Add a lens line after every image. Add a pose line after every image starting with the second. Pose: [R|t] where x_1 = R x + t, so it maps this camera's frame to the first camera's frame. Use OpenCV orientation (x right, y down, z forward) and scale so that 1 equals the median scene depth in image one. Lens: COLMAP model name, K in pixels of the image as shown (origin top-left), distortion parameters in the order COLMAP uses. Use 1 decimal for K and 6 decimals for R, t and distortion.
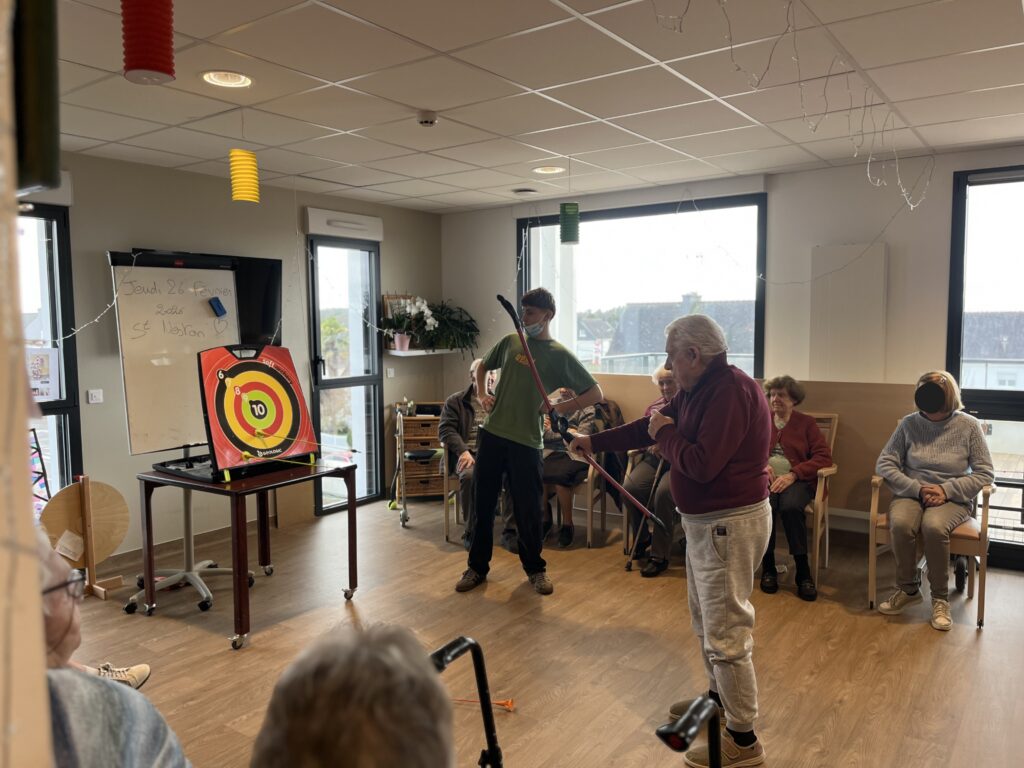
lens RADIAL K [[772.0, 0, 514.3], [0, 772.0, 384.3], [0, 0, 1]] dist [0.060512, -0.071342]
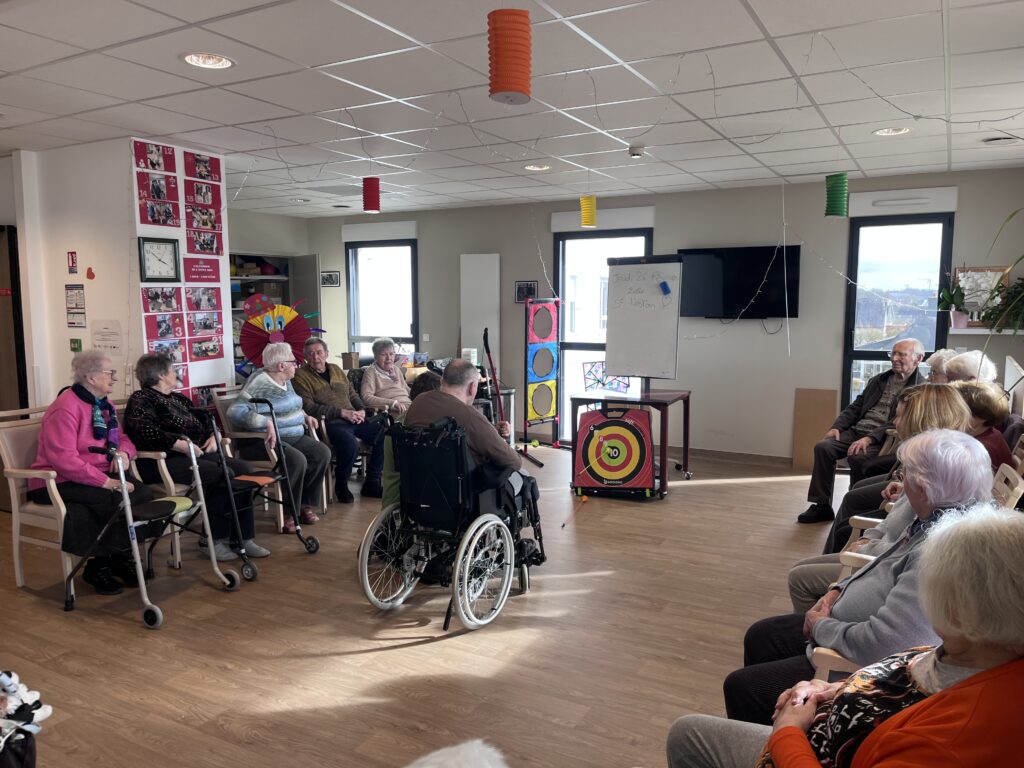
lens RADIAL K [[772.0, 0, 508.5], [0, 772.0, 382.7], [0, 0, 1]] dist [0.060512, -0.071342]
pose [[0.107728, 0.114369, -0.987580, 1.069413], [-0.077820, 0.991283, 0.106309, -0.053750], [0.991130, 0.065401, 0.115689, 0.537788]]
